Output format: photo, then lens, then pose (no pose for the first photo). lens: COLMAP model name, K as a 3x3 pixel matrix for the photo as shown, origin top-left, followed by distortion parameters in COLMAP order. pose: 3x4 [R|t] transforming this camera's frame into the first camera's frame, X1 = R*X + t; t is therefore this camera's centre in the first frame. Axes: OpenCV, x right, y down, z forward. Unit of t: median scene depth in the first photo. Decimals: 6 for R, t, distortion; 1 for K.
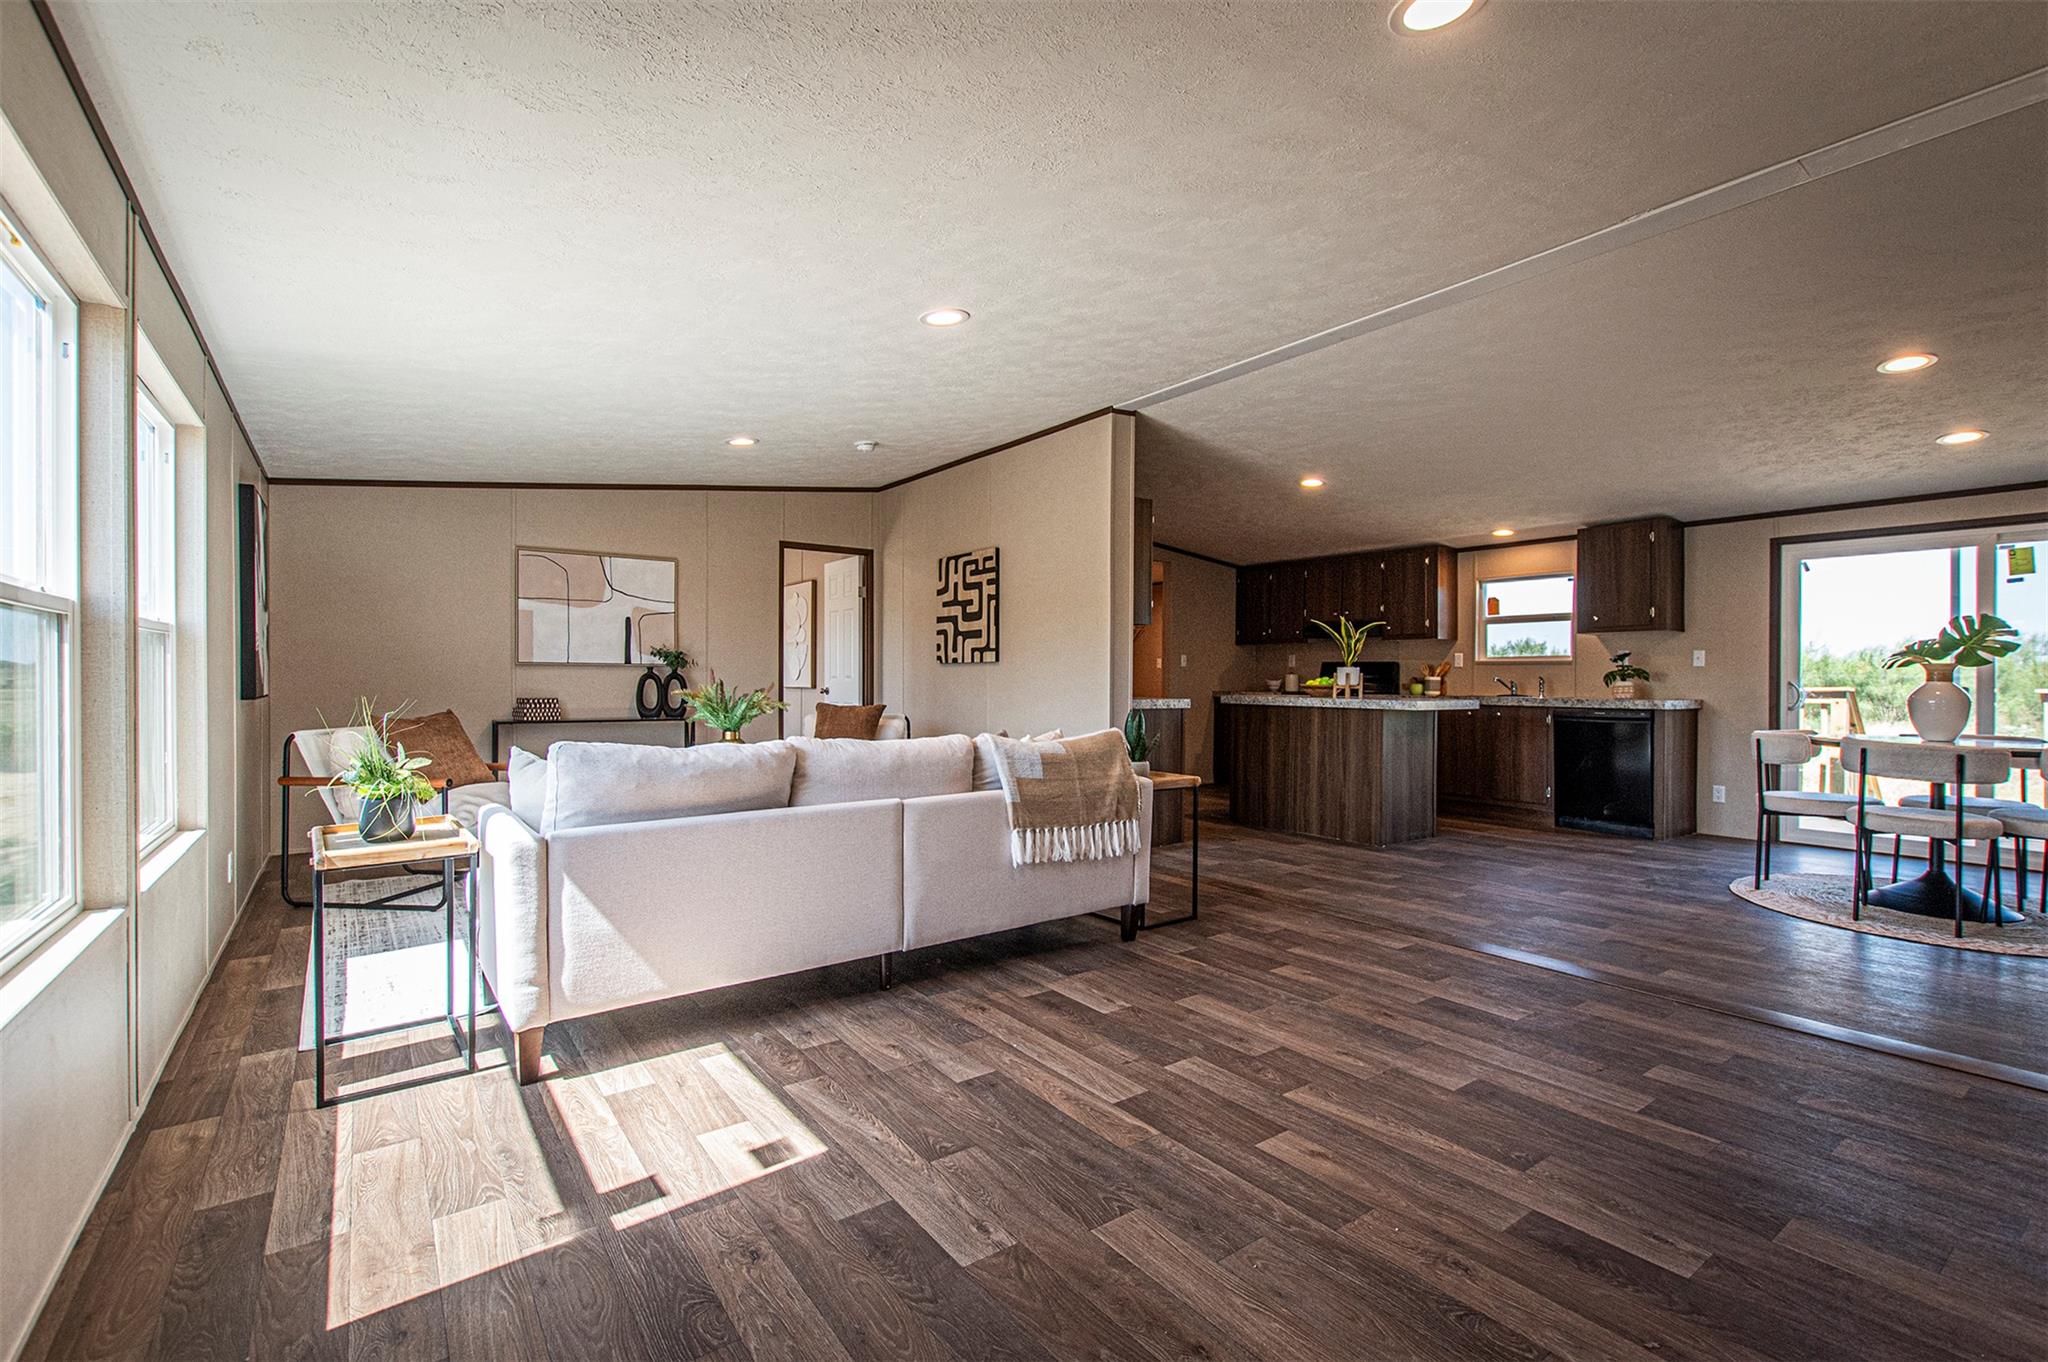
lens RADIAL K [[847.5, 0, 1062.7], [0, 847.5, 671.5], [0, 0, 1]] dist [-0.019560, 0.001622]
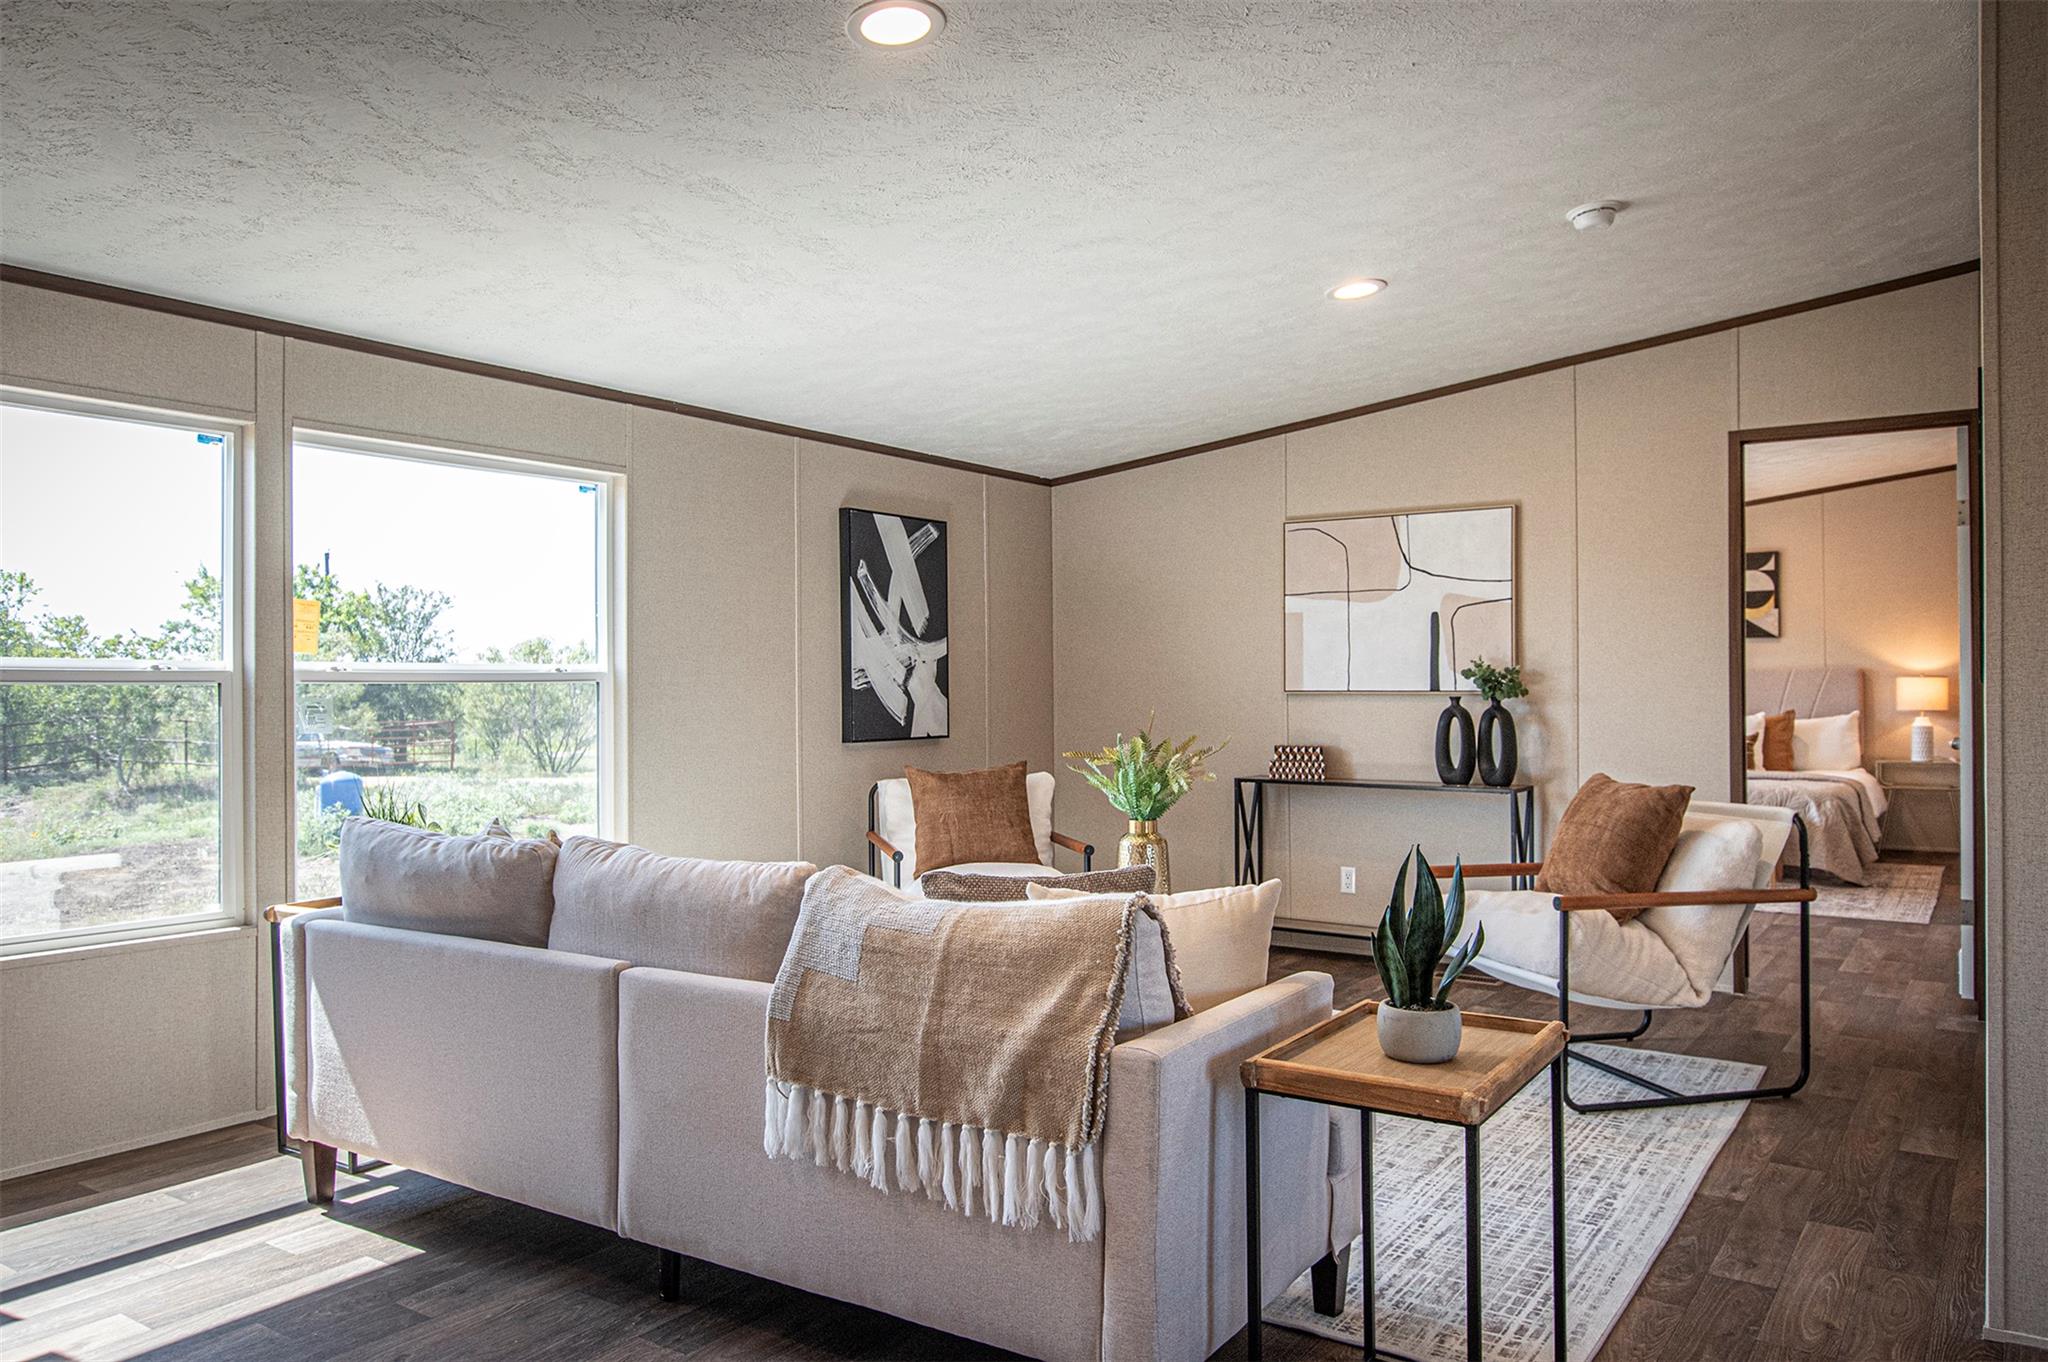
lens RADIAL K [[1432.0, 0, 1027.8], [0, 1432.0, 681.2], [0, 0, 1]] dist [-0.025264, -0.004949]
pose [[0.340812, -0.012700, -0.940046, 1.344356], [0.011247, 0.999892, -0.009431, -0.040316], [0.940064, -0.007359, 0.340918, 1.590332]]
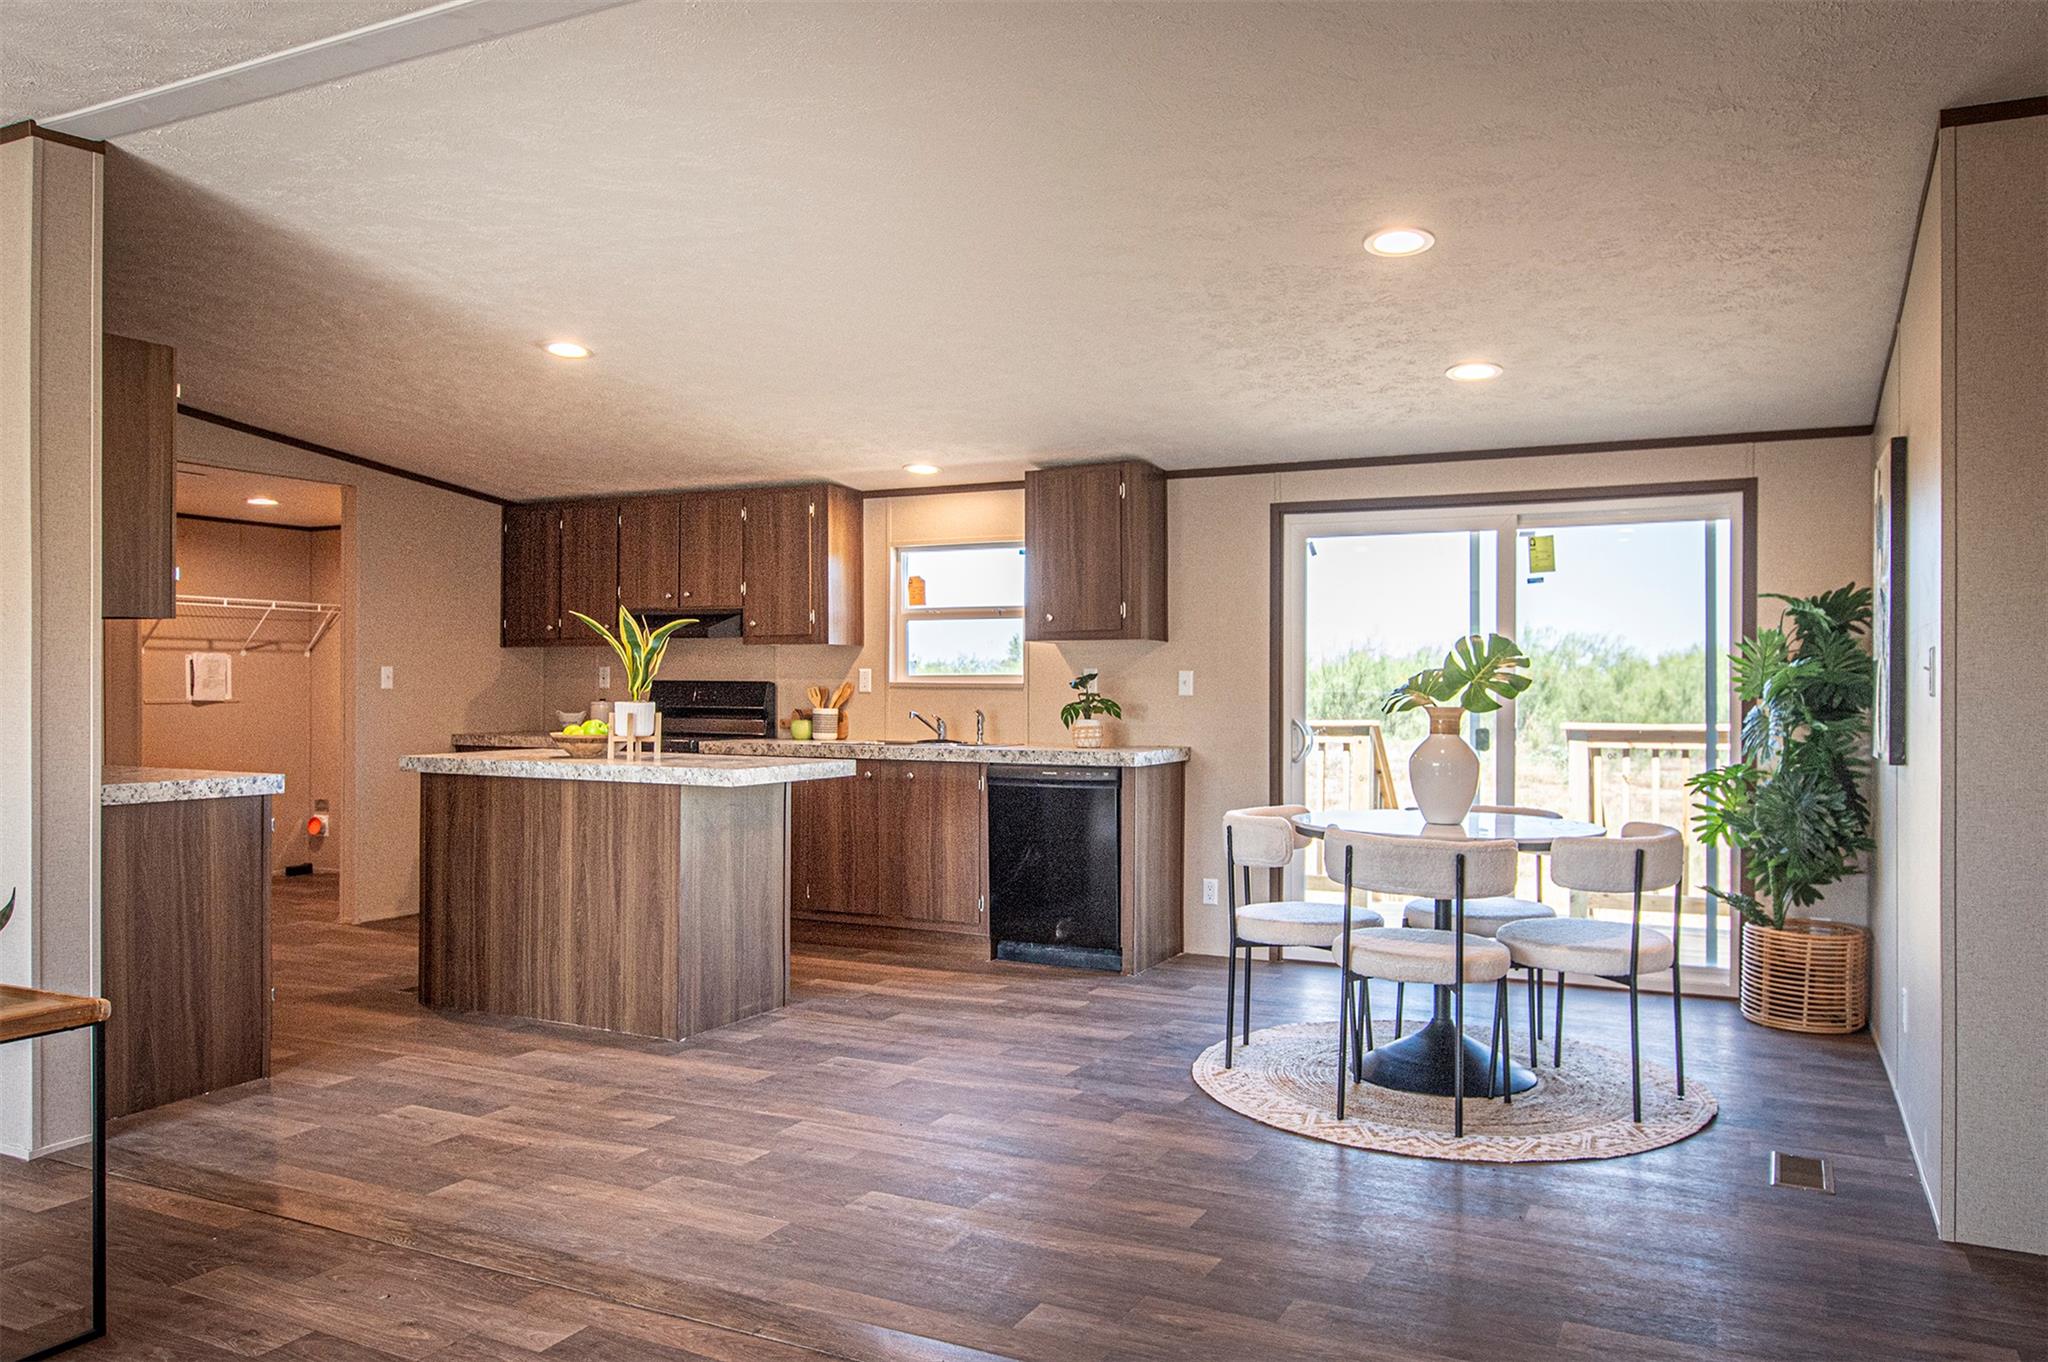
lens RADIAL K [[1432.0, 0, 1024.6], [0, 1432.0, 684.5], [0, 0, 1]] dist [-0.025264, -0.004949]
pose [[0.878371, -0.003275, 0.477969, 0.121682], [0.002272, 0.999994, 0.002678, -0.017719], [-0.477975, -0.001266, 0.878373, 0.088948]]
